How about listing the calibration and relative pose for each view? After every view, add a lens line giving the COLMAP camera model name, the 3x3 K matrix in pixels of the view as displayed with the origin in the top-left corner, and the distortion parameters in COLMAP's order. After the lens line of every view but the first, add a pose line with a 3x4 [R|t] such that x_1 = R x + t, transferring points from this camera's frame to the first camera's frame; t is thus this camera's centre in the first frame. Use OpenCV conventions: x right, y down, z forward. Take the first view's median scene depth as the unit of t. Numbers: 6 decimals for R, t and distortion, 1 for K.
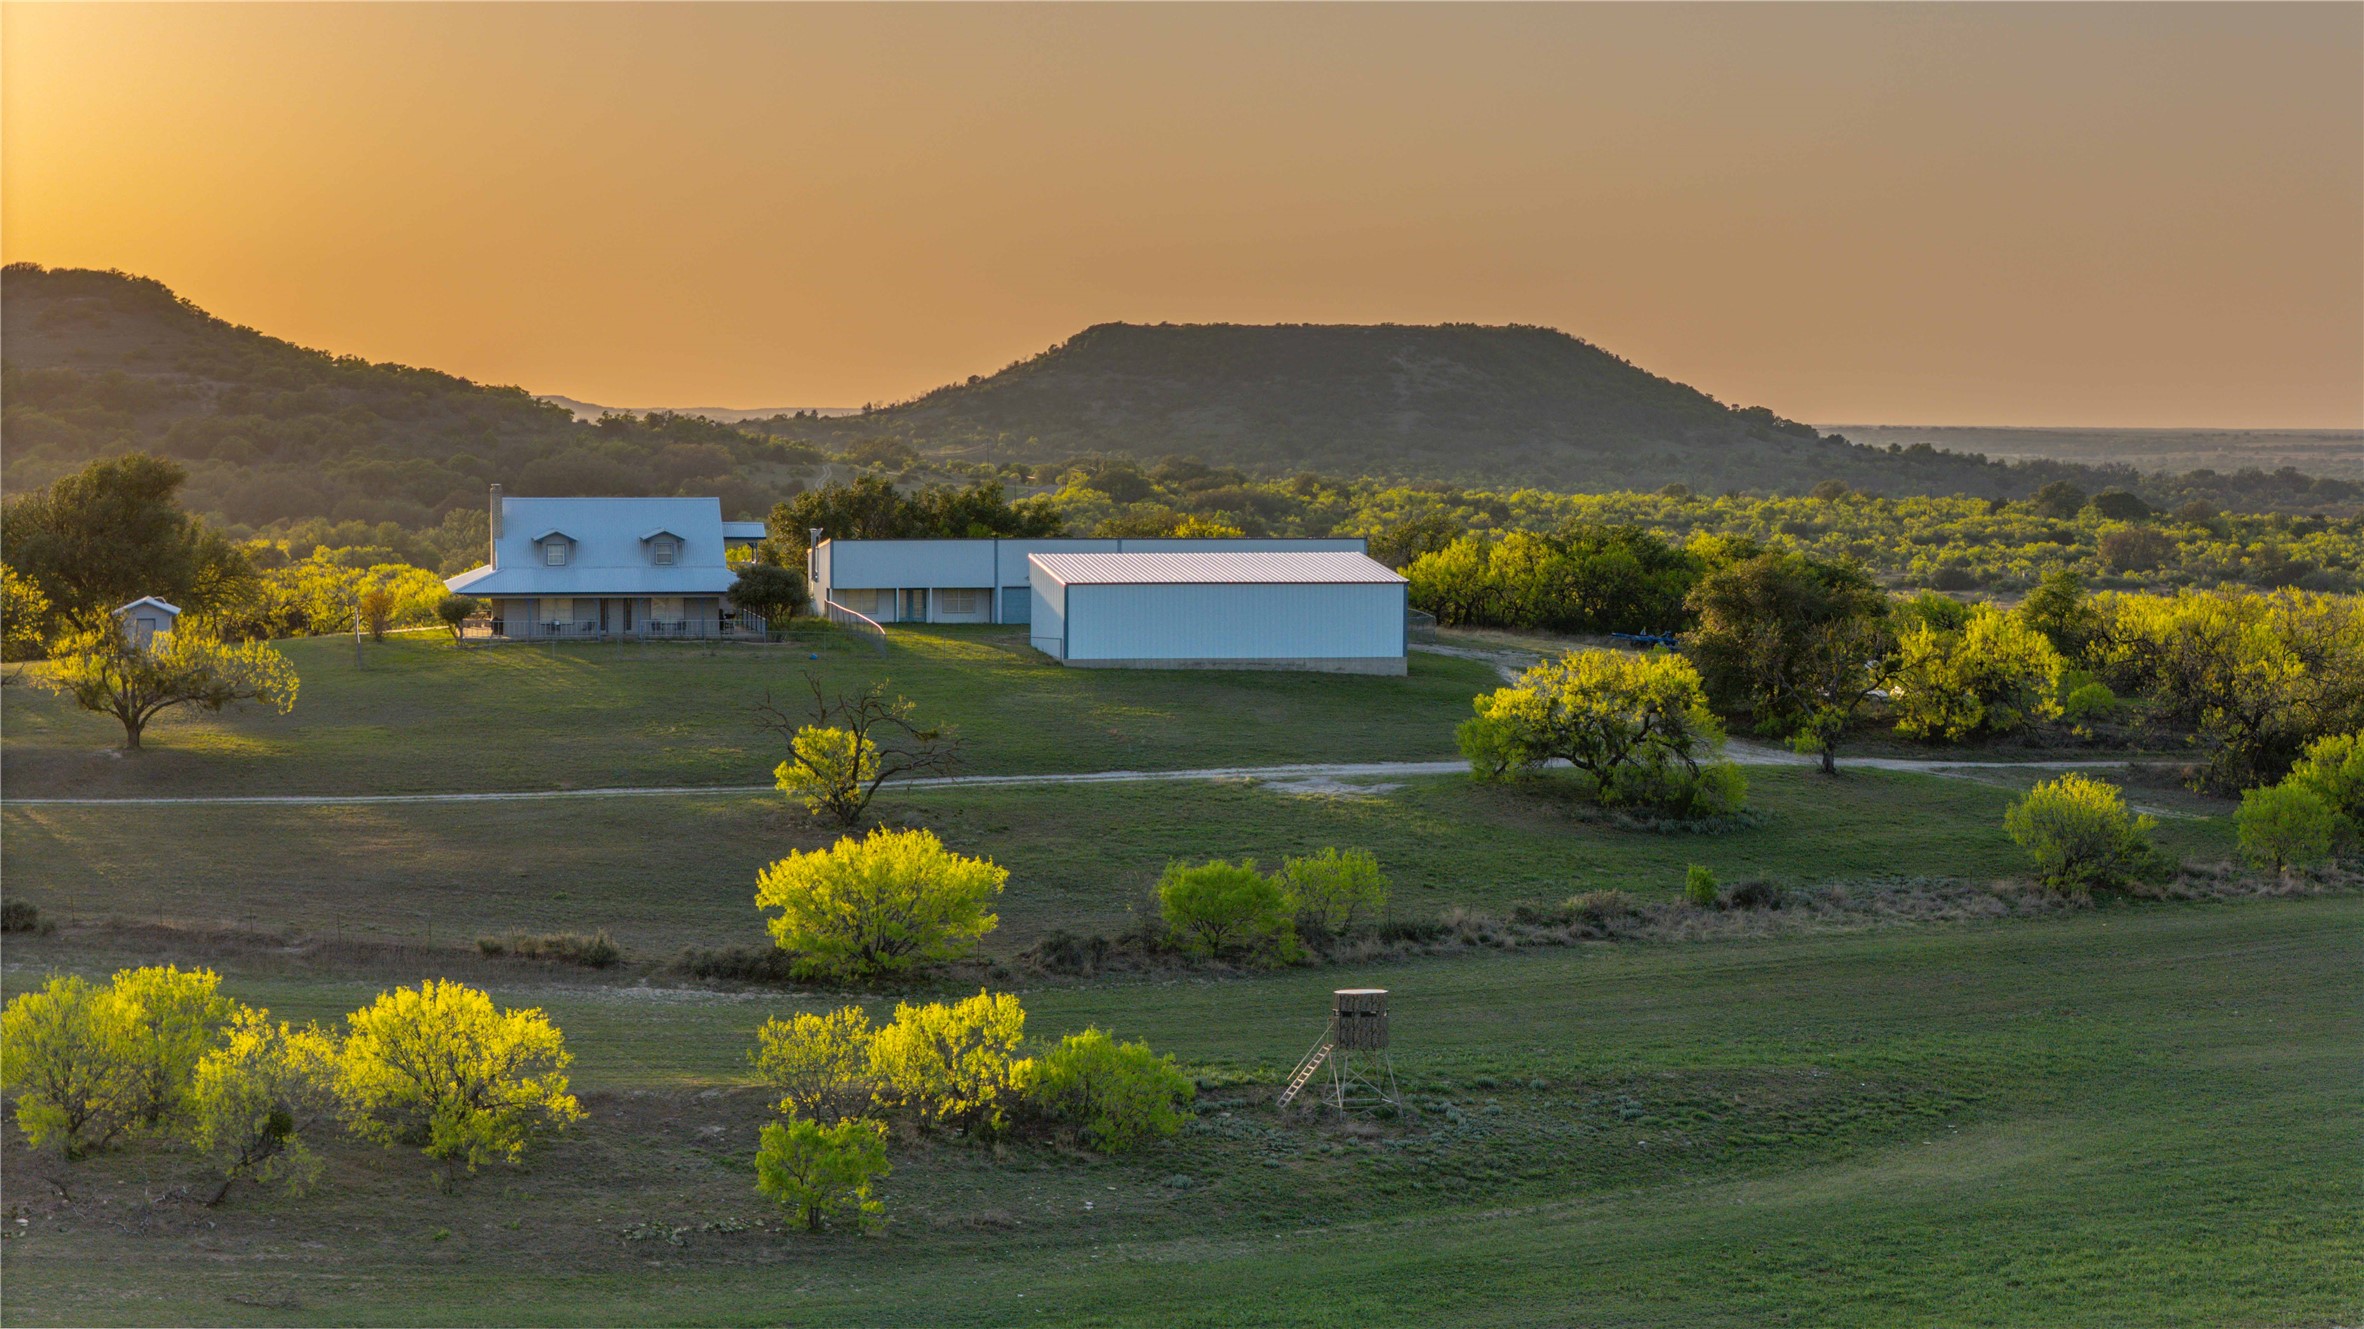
lens RADIAL K [[4661.4, 0, 1179.0], [0, 4661.4, 662.5], [0, 0, 1]] dist [-0.094034, 0.000000]
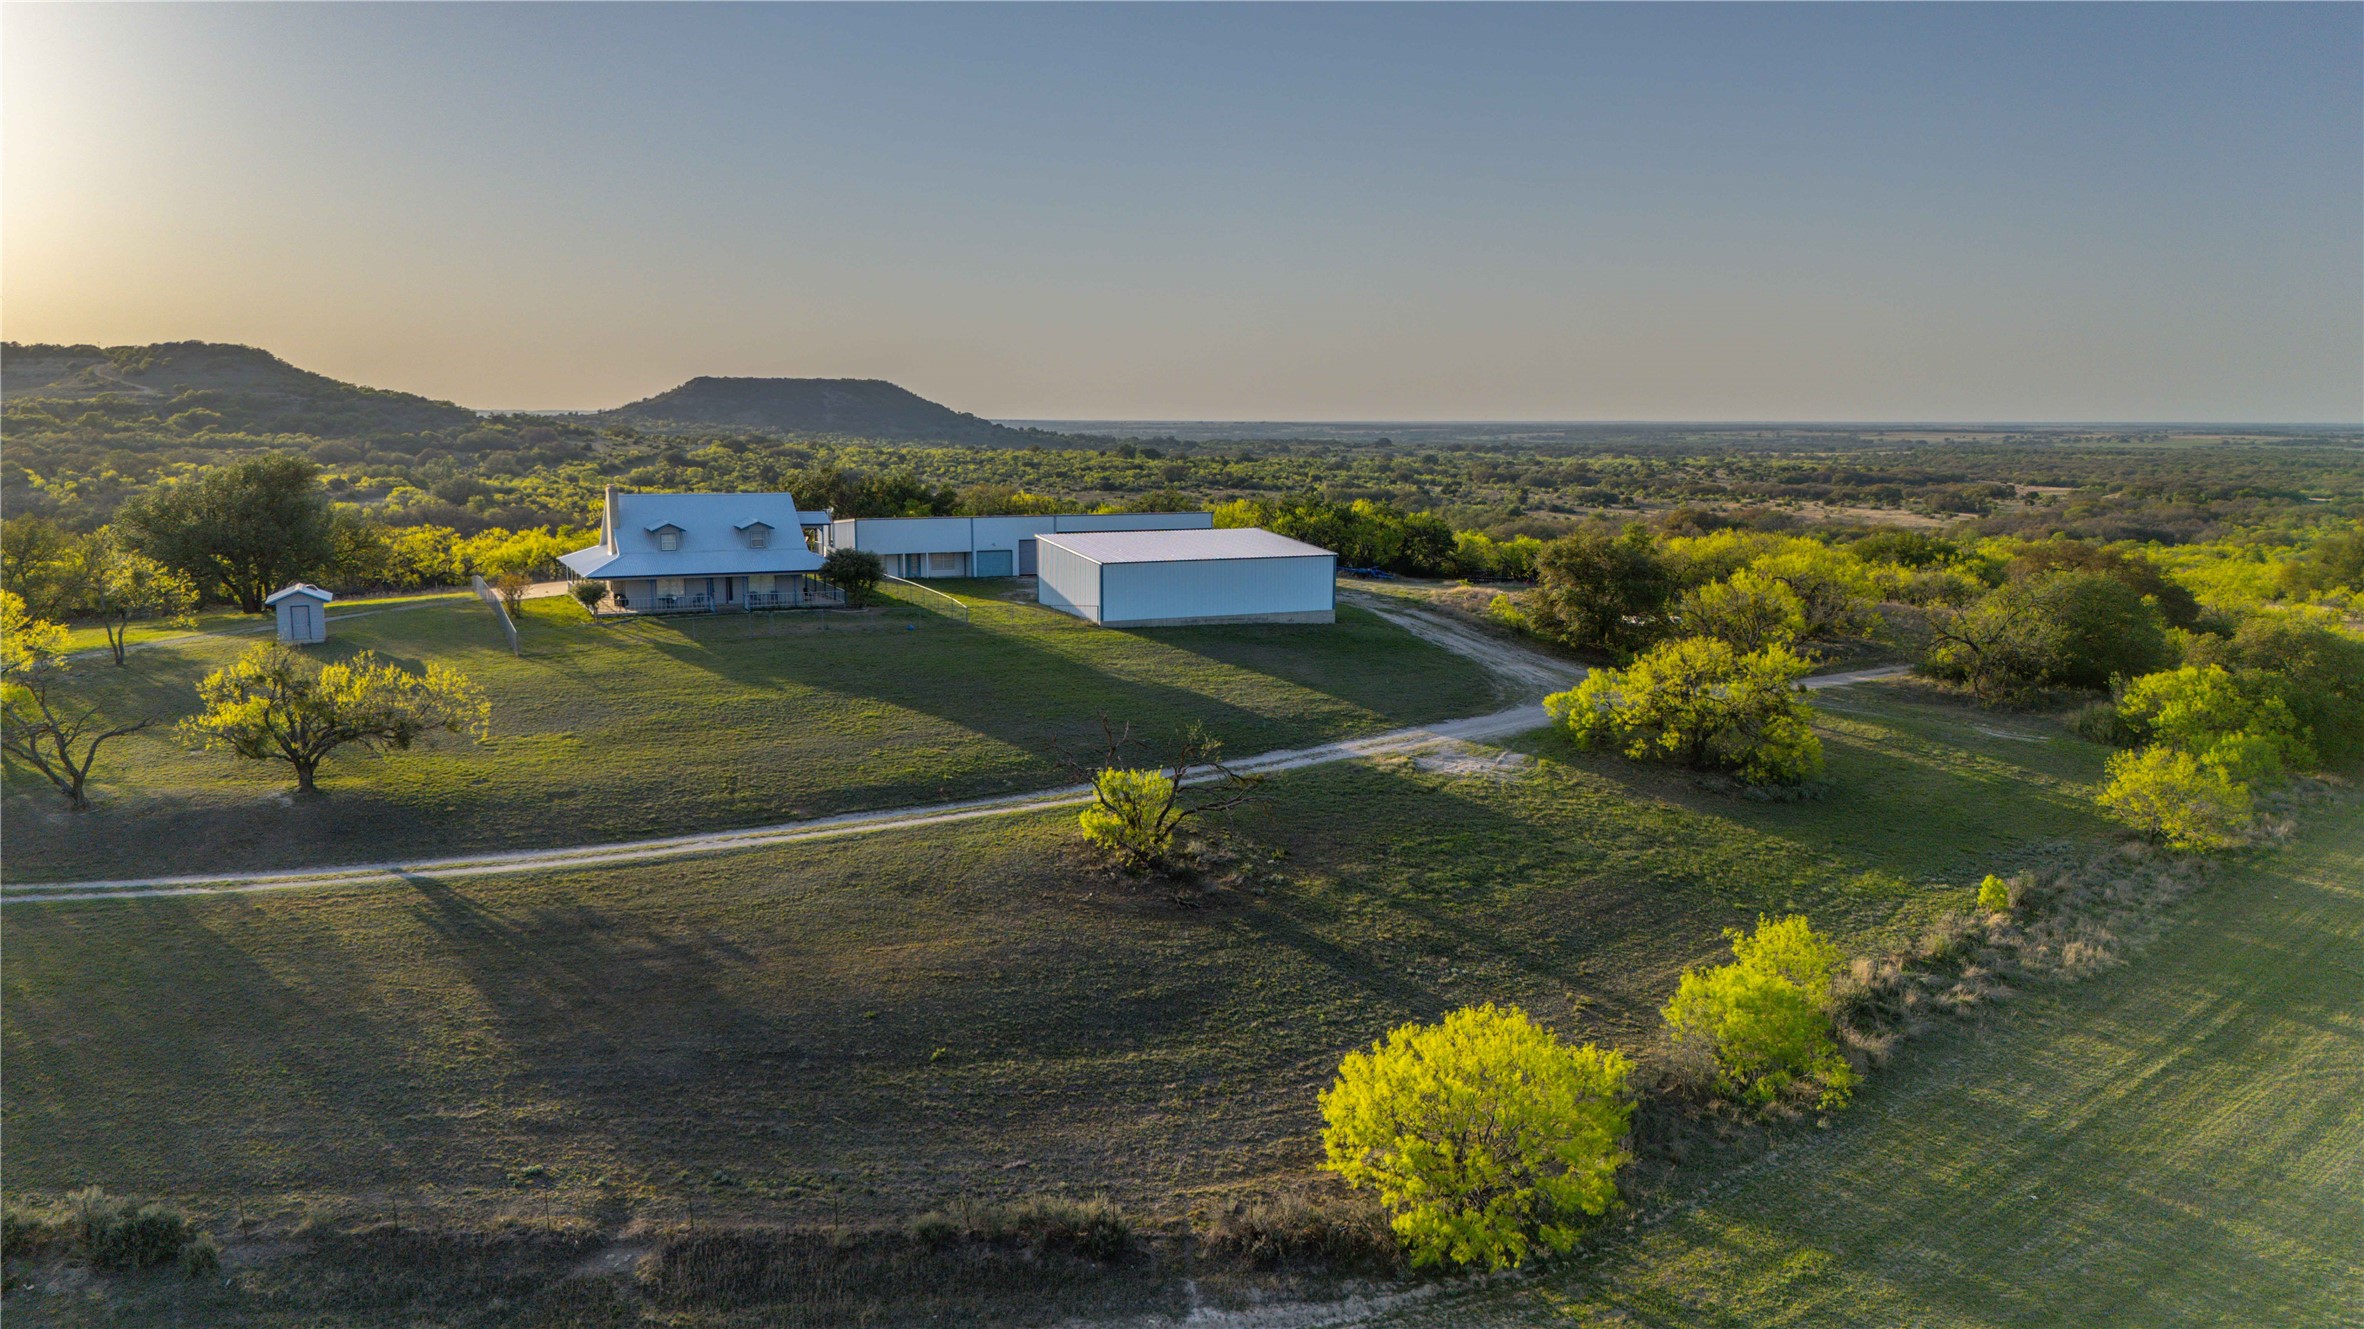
lens RADIAL K [[1695.9, 0, 1198.5], [0, 1695.9, 663.3], [0, 0, 1]] dist [0.025188, -0.002755]
pose [[0.961496, -0.036549, 0.272379, -0.122254], [0.011338, 0.995549, 0.093565, -0.031650], [-0.274586, -0.086874, 0.957630, 0.523935]]
